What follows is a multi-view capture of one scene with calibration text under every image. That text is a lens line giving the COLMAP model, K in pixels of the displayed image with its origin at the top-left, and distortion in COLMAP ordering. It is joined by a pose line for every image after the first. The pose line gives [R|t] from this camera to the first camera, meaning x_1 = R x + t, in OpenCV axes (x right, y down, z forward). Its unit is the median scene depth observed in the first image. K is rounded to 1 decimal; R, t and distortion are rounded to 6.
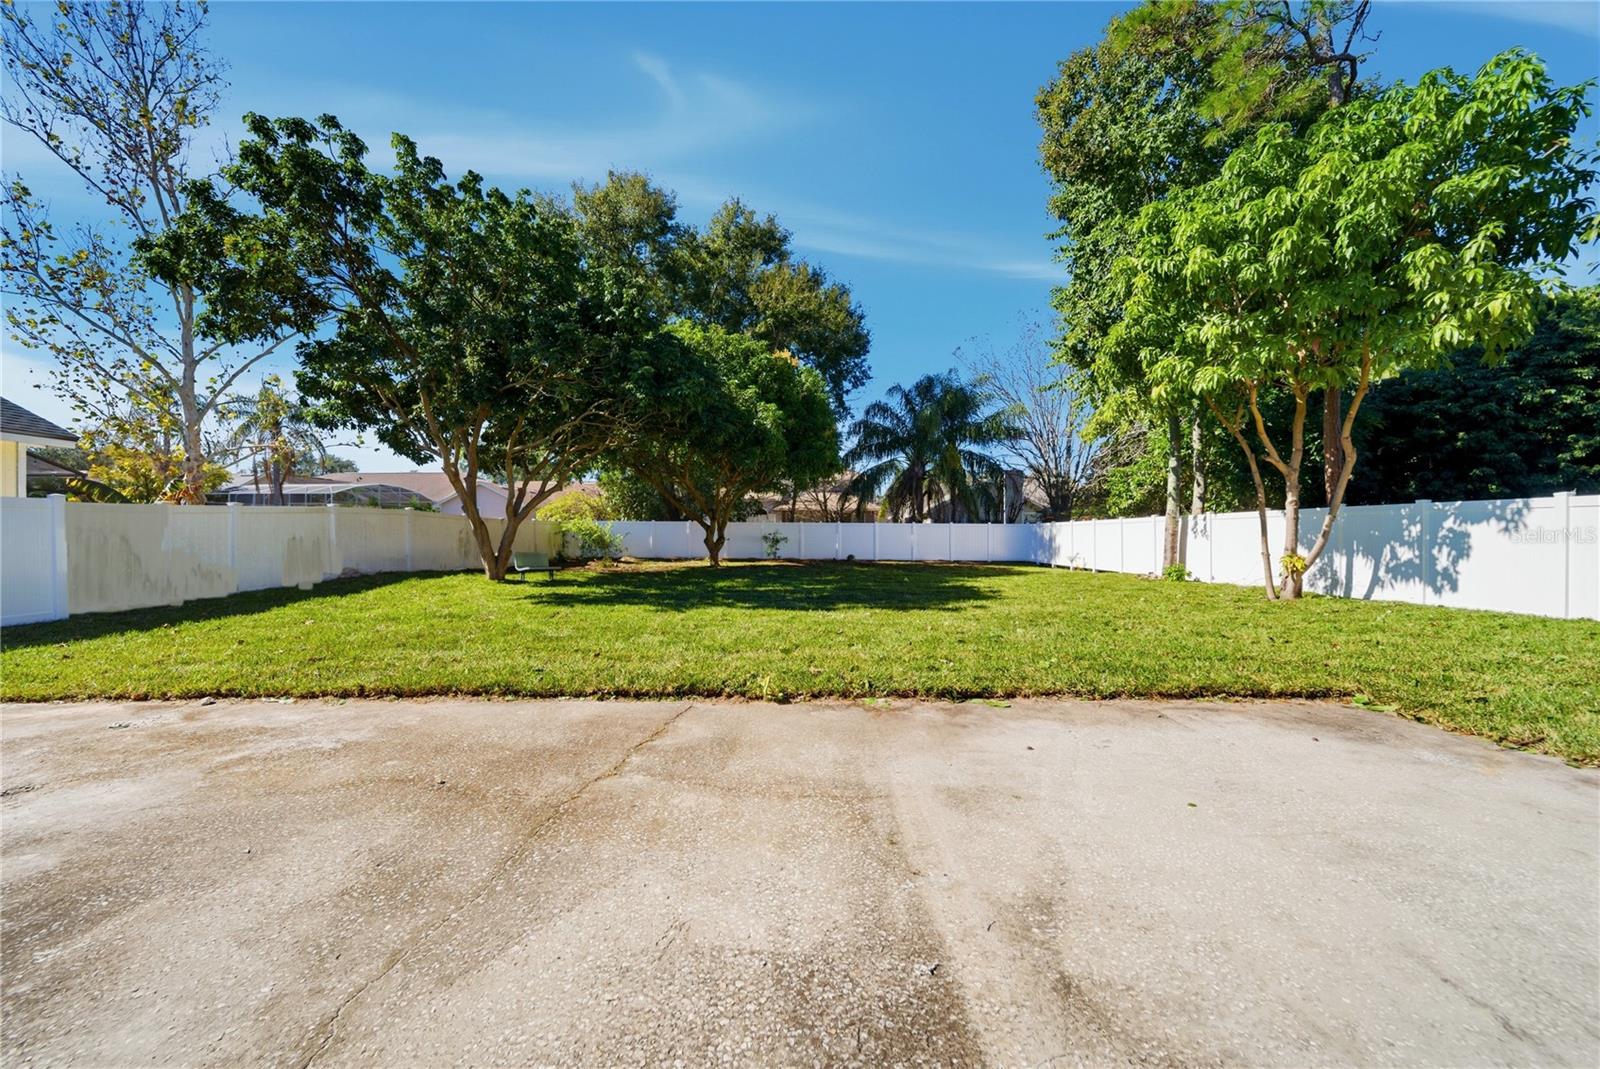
lens RADIAL K [[569.2, 0, 796.3], [0, 569.2, 529.3], [0, 0, 1]] dist [-0.000927, -0.000134]
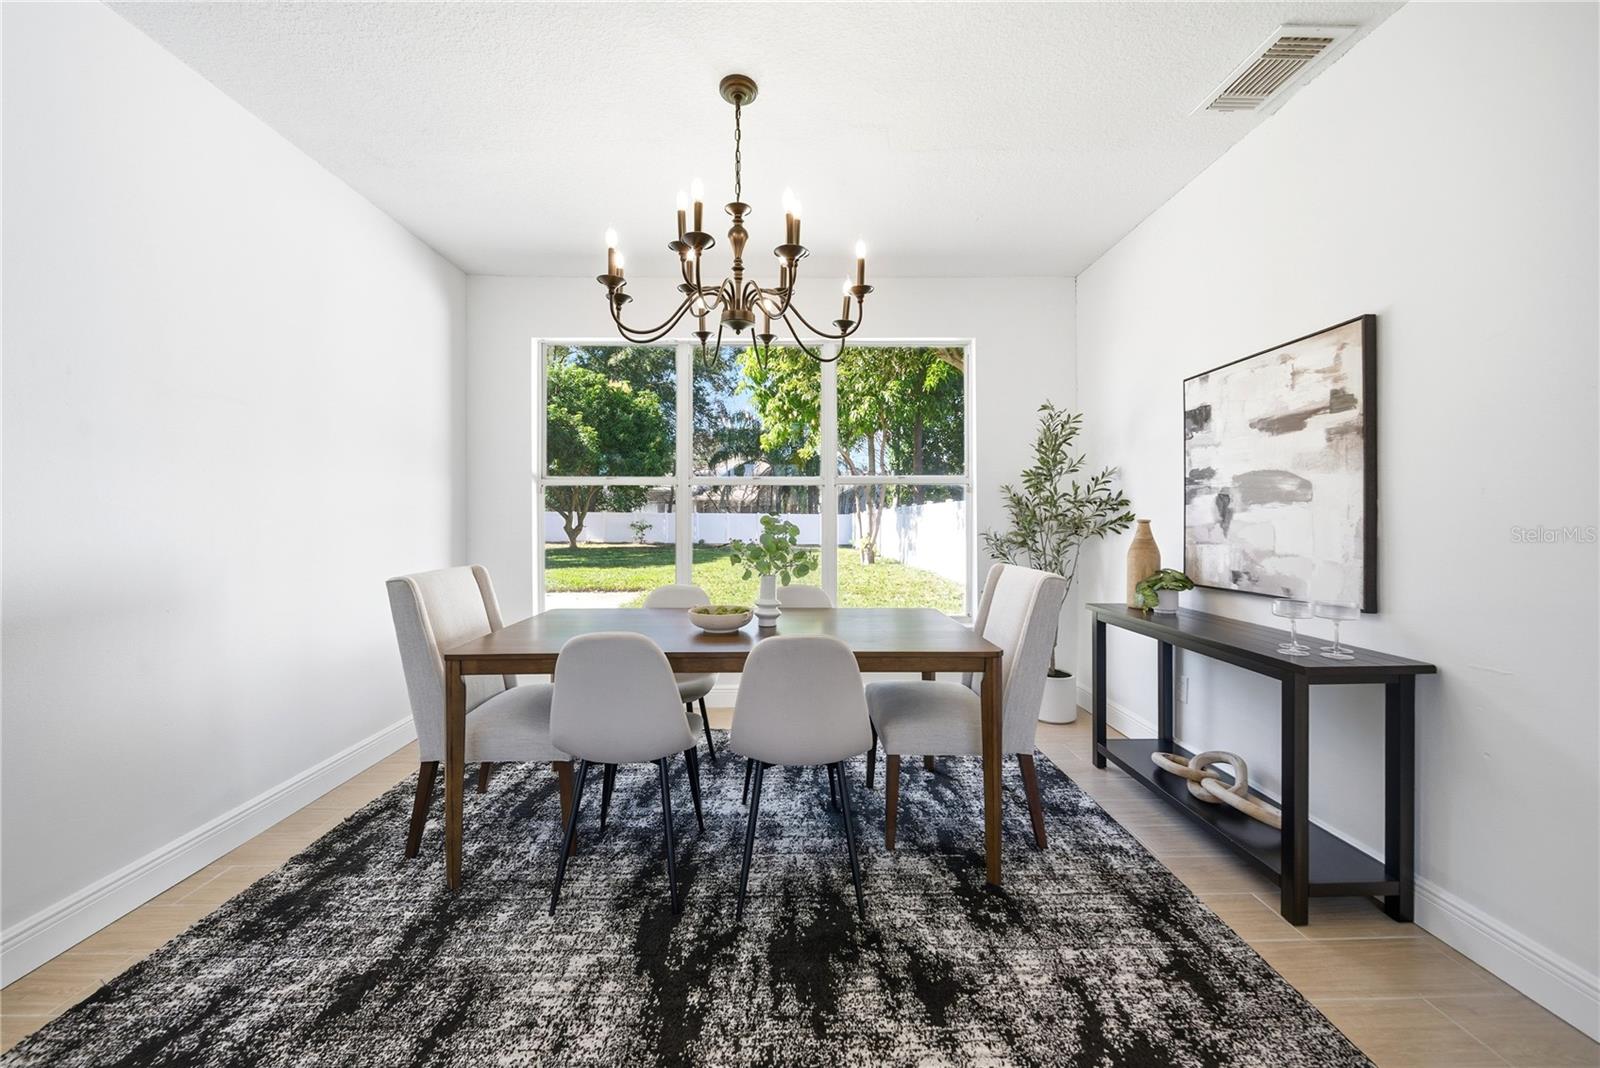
lens RADIAL K [[577.4, 0, 794.2], [0, 577.4, 521.4], [0, 0, 1]] dist [-0.001396, -0.000188]
pose [[0.999429, 0.004946, 0.033430, 0.303689], [-0.005195, 0.999959, 0.007374, -0.005551], [-0.033392, -0.007543, 0.999414, -0.299534]]
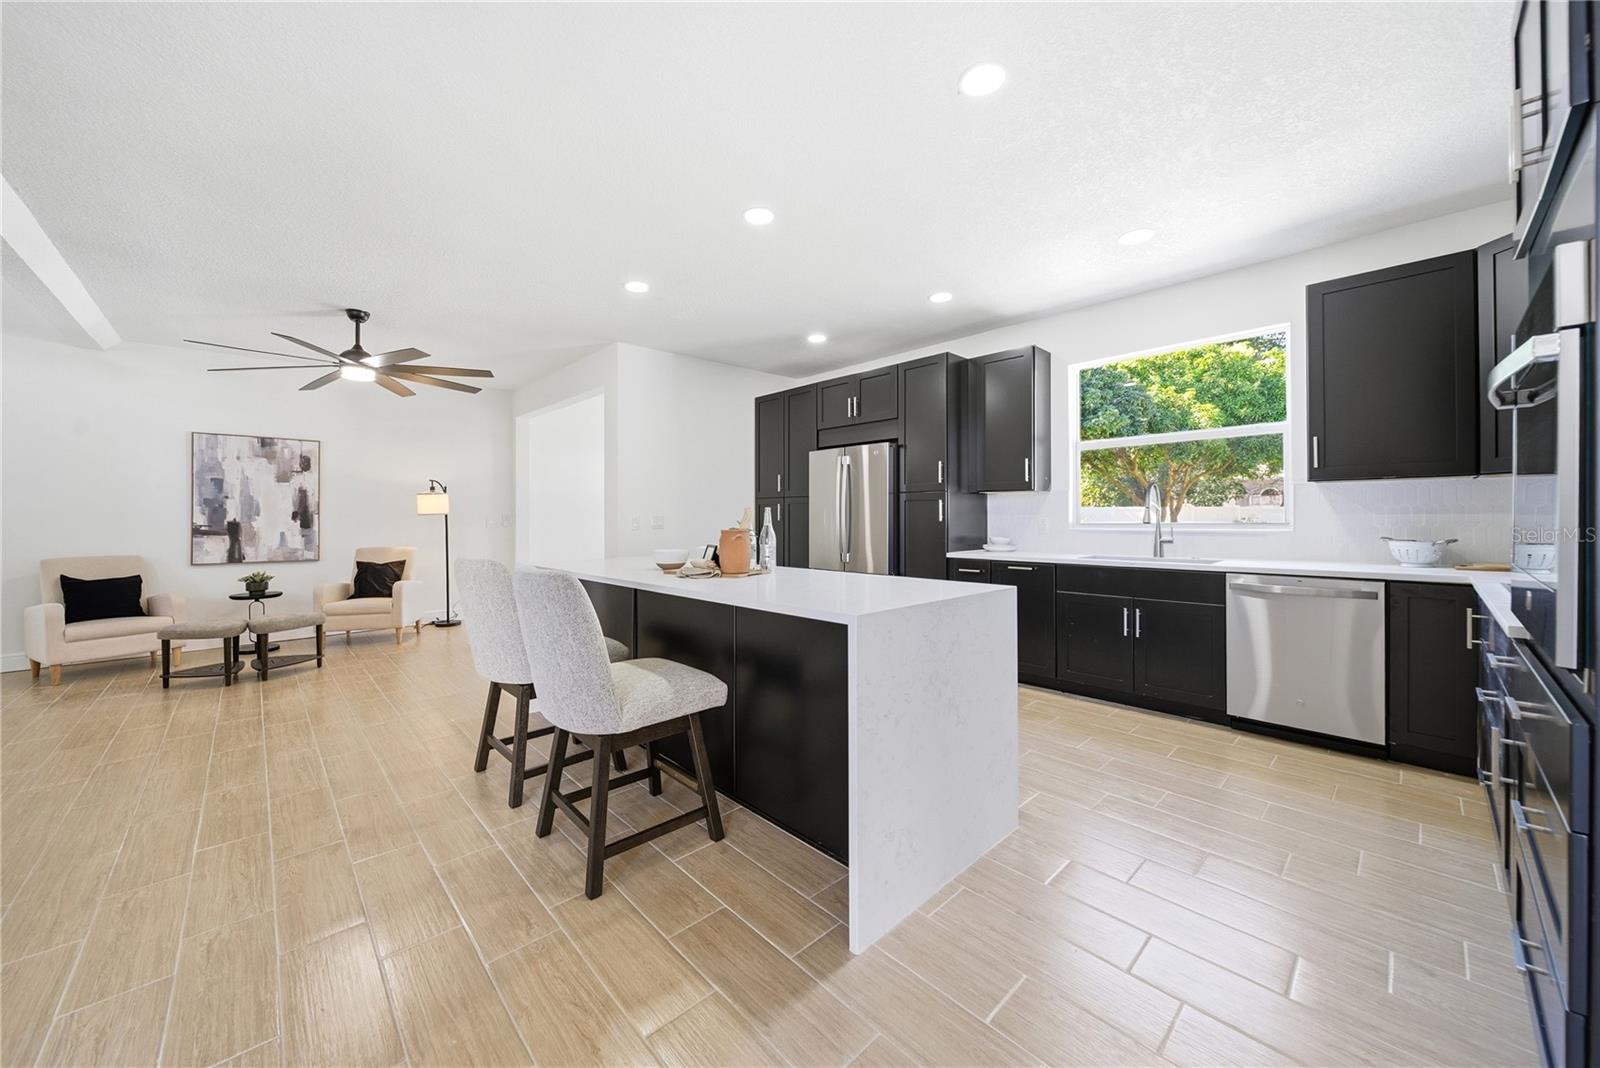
lens RADIAL K [[582.0, 0, 794.2], [0, 582.0, 516.2], [0, 0, 1]] dist [-0.000830, -0.000117]
pose [[0.695635, 0.002734, -0.718390, 0.163347], [0.002268, 0.999979, 0.006002, -0.004771], [0.718392, -0.005804, 0.695614, -0.298722]]
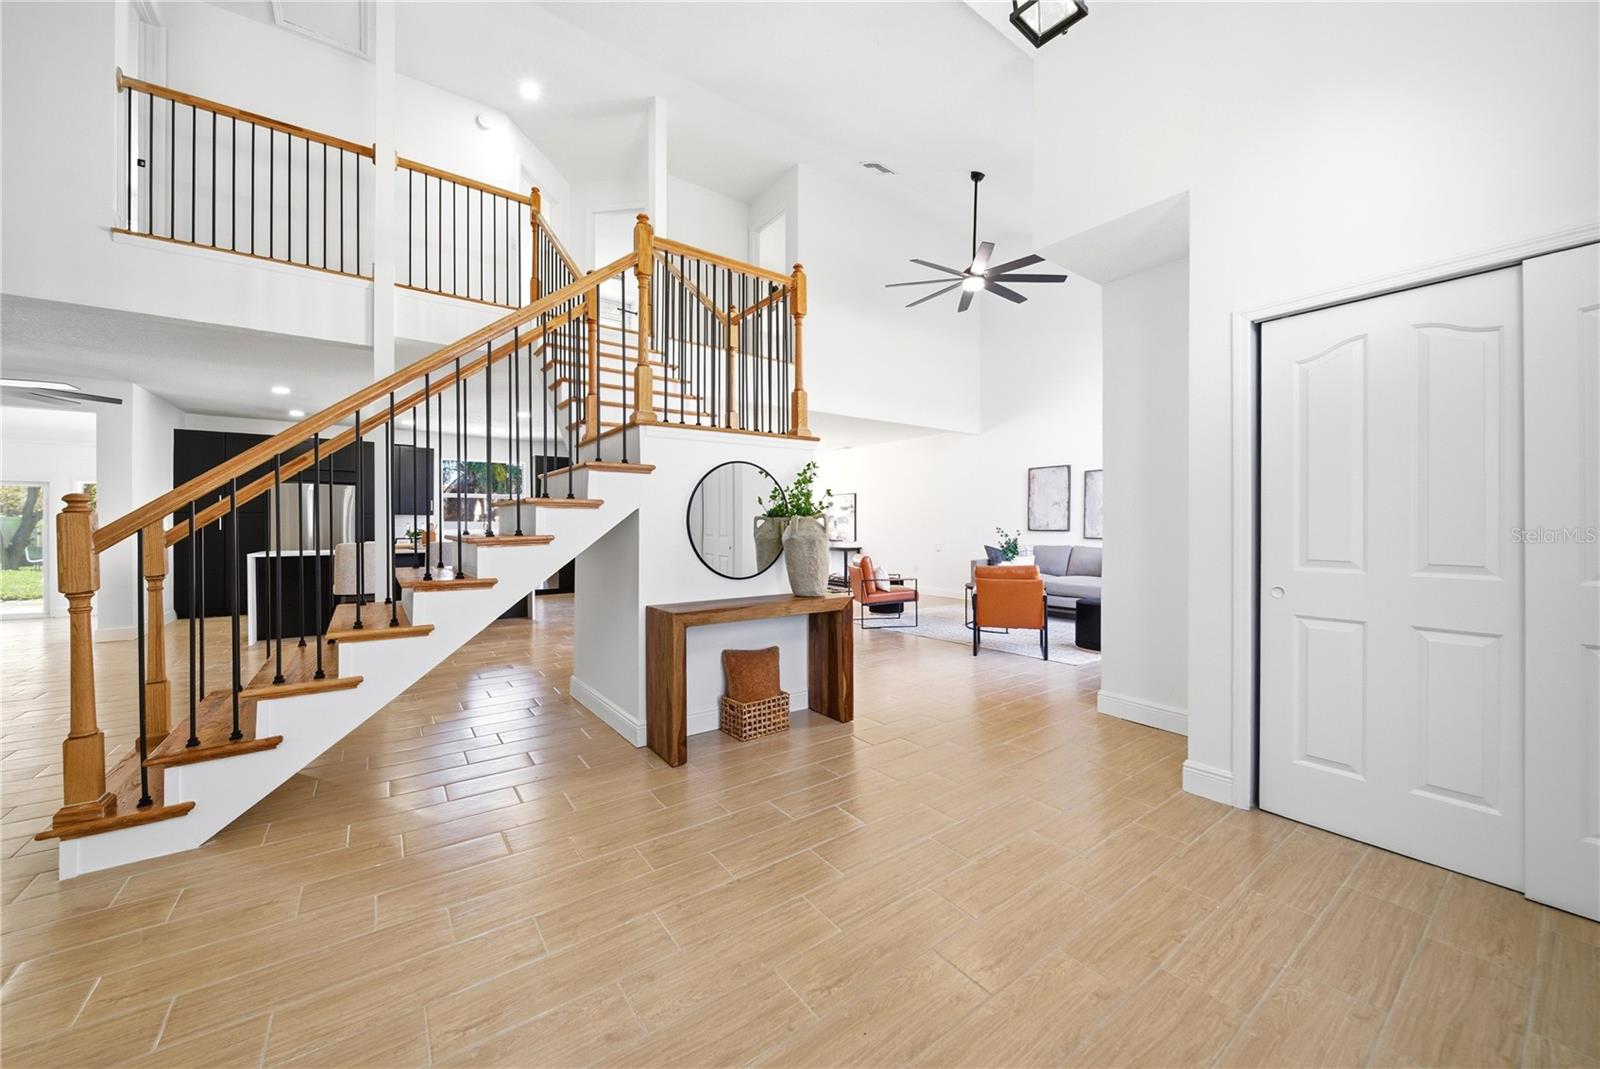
lens RADIAL K [[582.0, 0, 794.2], [0, 582.0, 516.7], [0, 0, 1]] dist [-0.000830, -0.000117]
pose [[0.799960, 0.015957, 0.599842, 0.039096], [-0.006742, 0.999822, -0.017606, -0.004452], [-0.600016, 0.010040, 0.799925, -0.596595]]
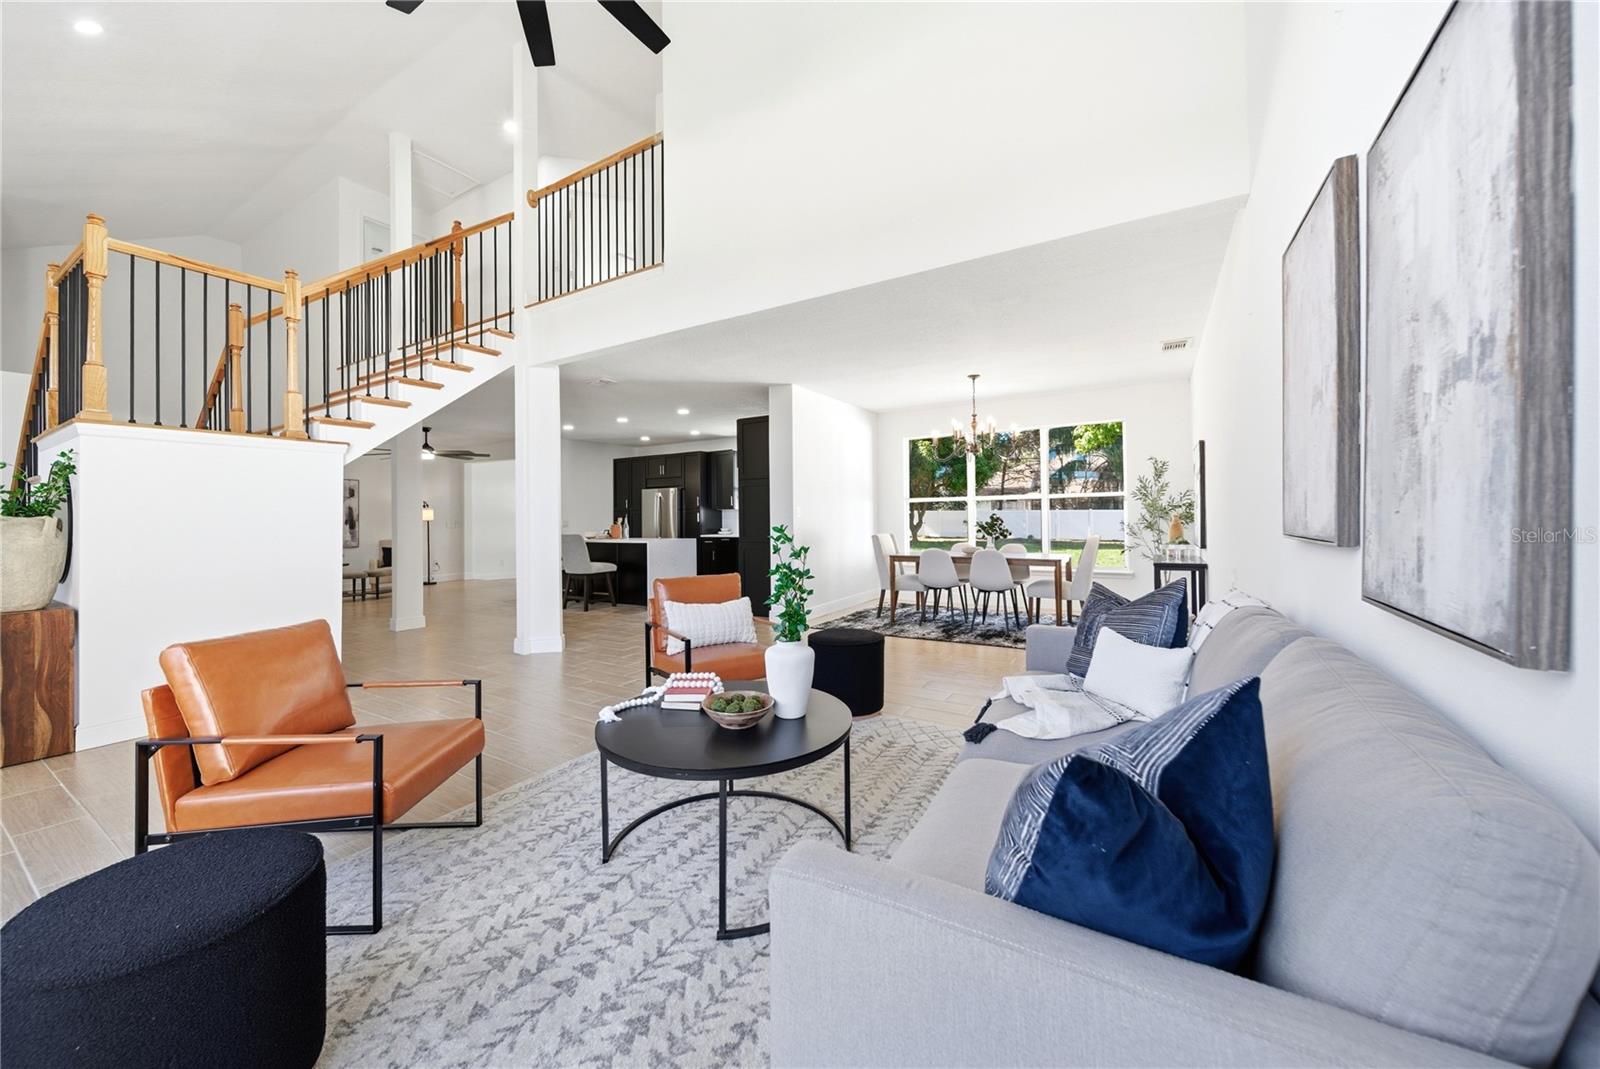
lens RADIAL K [[582.0, 0, 794.2], [0, 582.0, 516.7], [0, 0, 1]] dist [-0.000830, -0.000117]
pose [[0.861314, -0.005211, -0.508047, 0.364646], [0.008122, 0.999961, 0.003513, -0.006800], [0.508008, -0.007152, 0.861322, -0.494258]]
